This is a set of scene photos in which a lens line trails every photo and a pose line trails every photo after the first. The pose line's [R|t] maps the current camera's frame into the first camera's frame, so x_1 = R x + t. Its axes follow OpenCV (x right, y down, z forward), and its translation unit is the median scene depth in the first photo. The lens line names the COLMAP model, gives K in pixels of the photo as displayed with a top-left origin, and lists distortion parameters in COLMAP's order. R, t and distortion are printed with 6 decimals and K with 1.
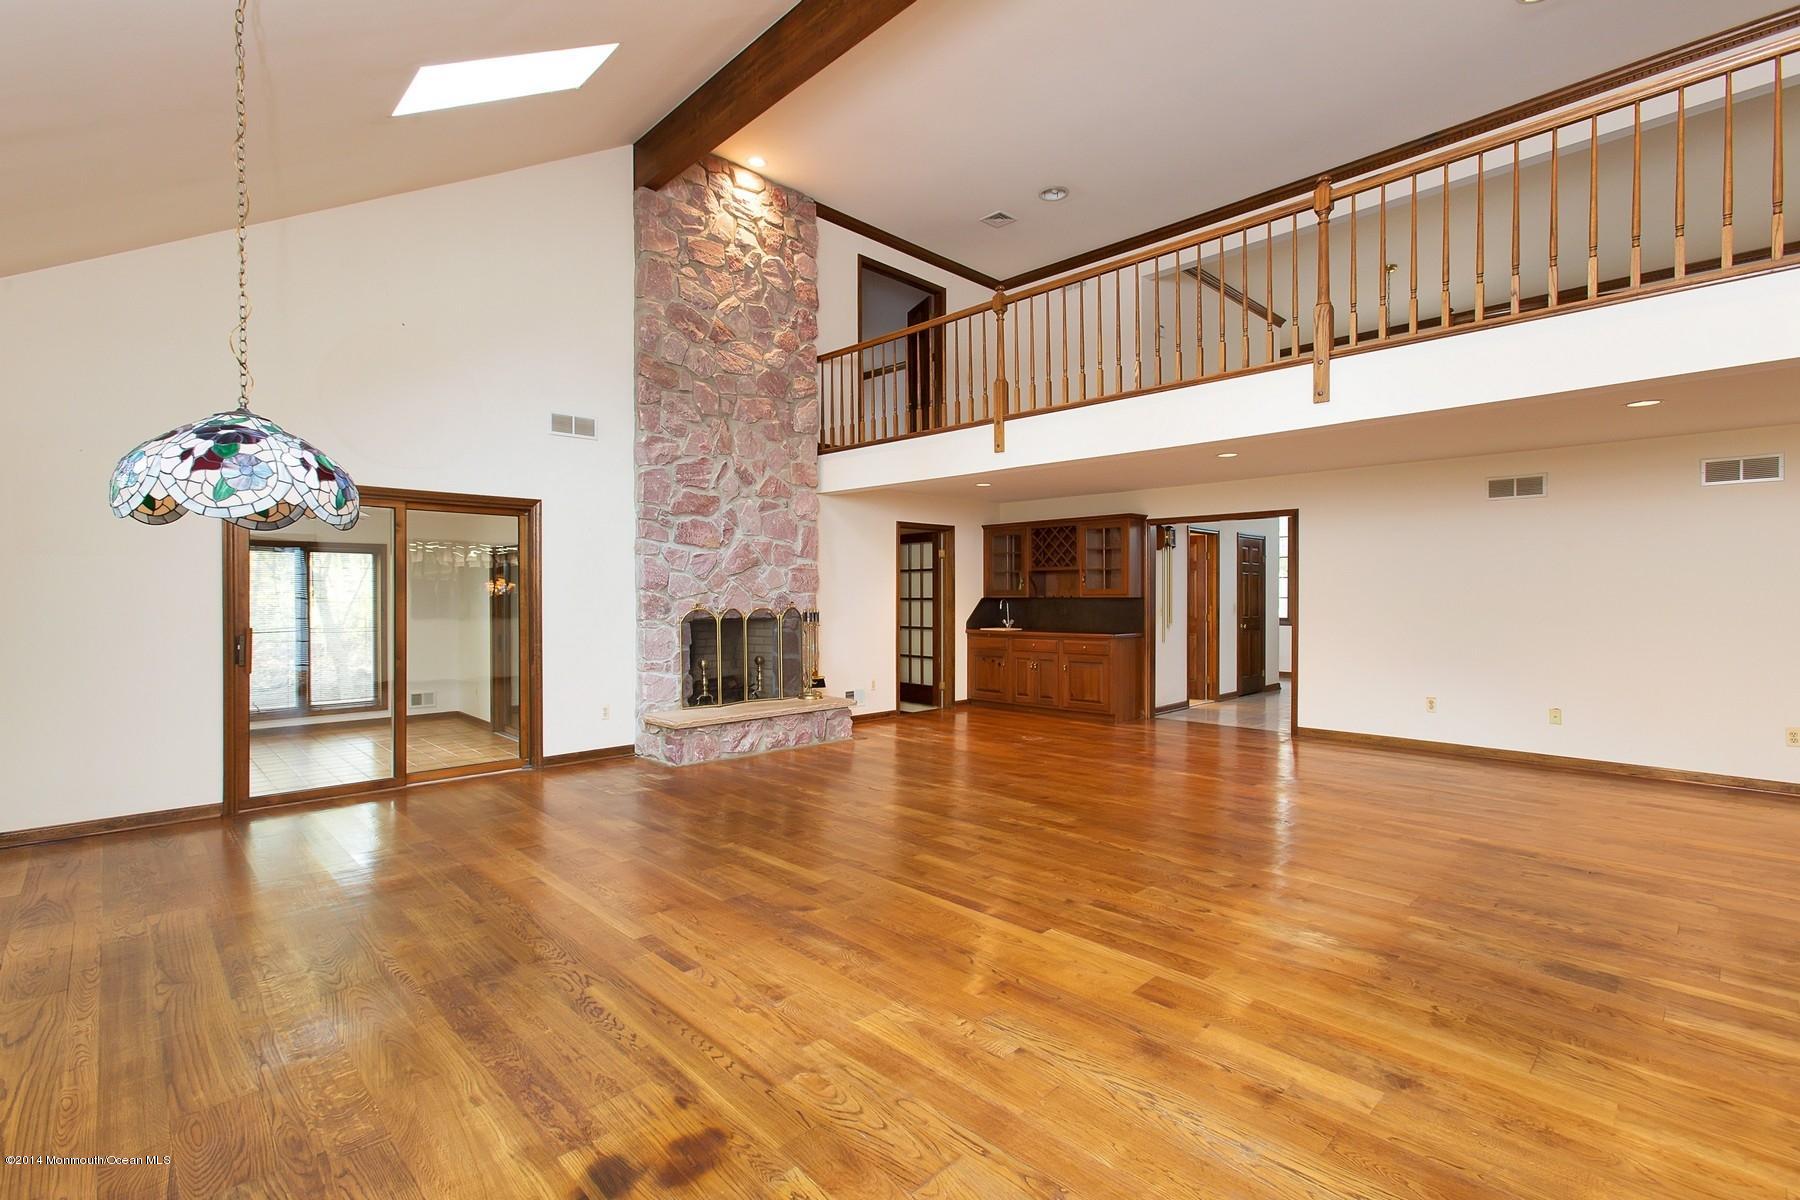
lens RADIAL K [[811.0, 0, 896.4], [0, 811.0, 600.2], [0, 0, 1]] dist [-0.009151, 0.000091]
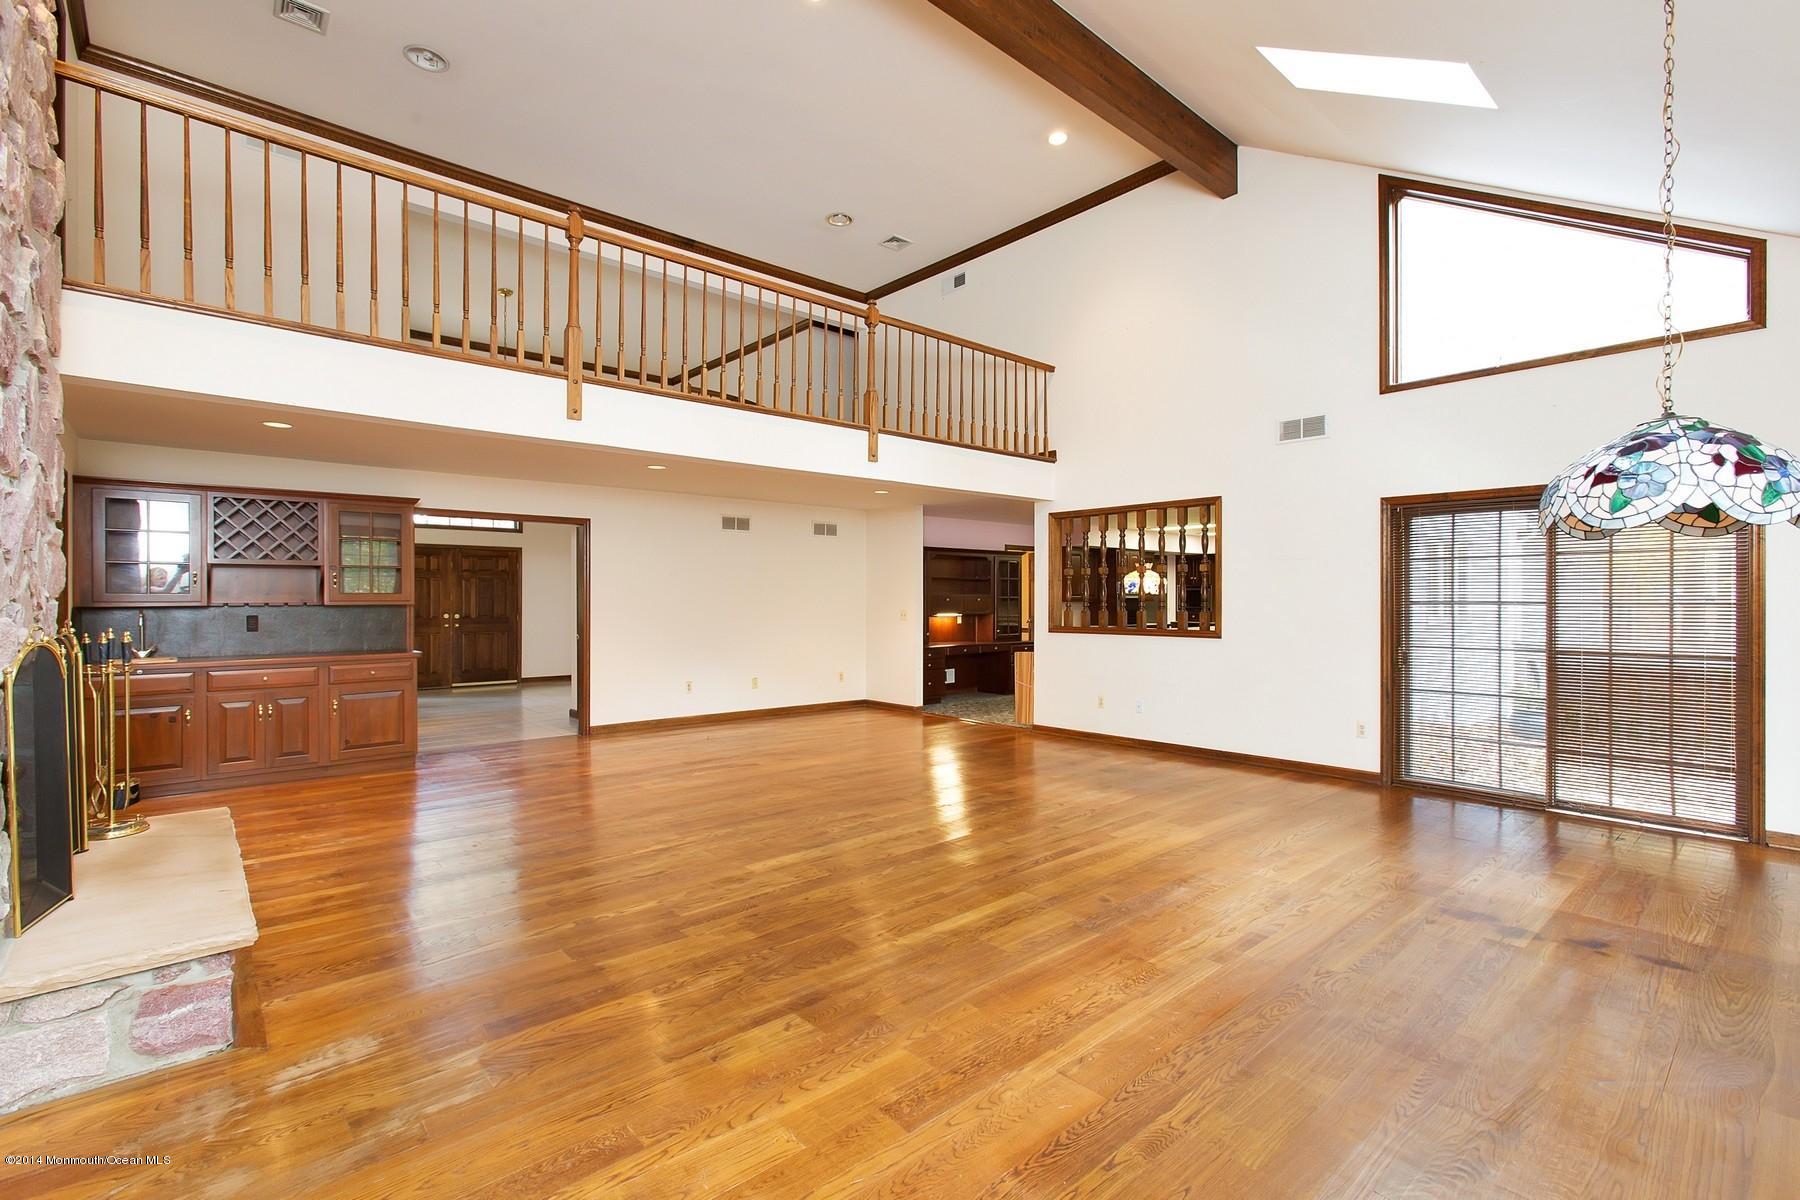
lens RADIAL K [[811.0, 0, 896.4], [0, 811.0, 600.2], [0, 0, 1]] dist [-0.009151, 0.000091]
pose [[0.051044, 0.000511, 0.998696, -0.516148], [0.006437, 0.999979, -0.000841, -0.004076], [-0.998676, 0.006472, 0.051040, 0.532455]]
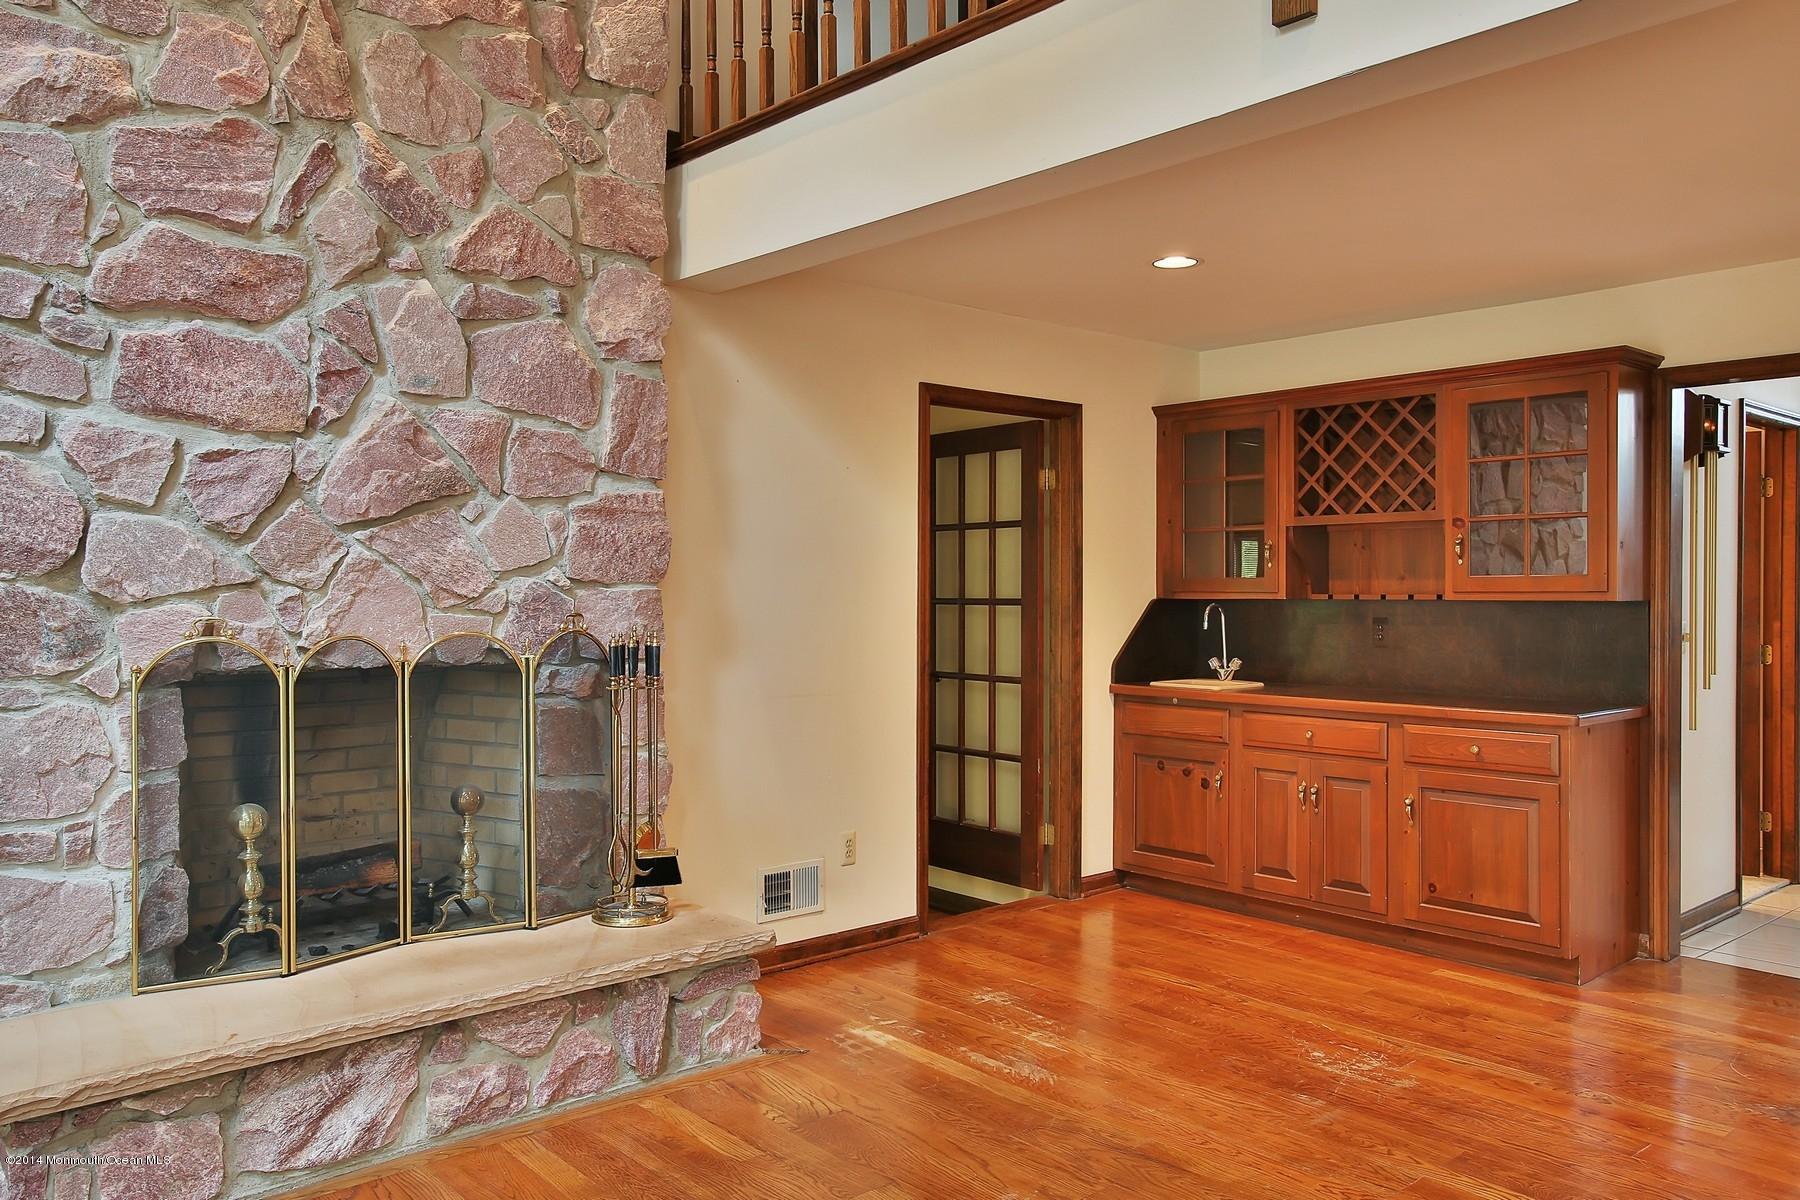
lens RADIAL K [[1336.7, 0, 900.0], [0, 1336.7, 600.0], [0, 0, 1]] dist [0.000316, 0.001922]
pose [[0.998980, 0.002969, -0.045066, 0.020697], [-0.002849, 0.999992, 0.002732, -0.004808], [0.045074, -0.002601, 0.998980, 0.475771]]
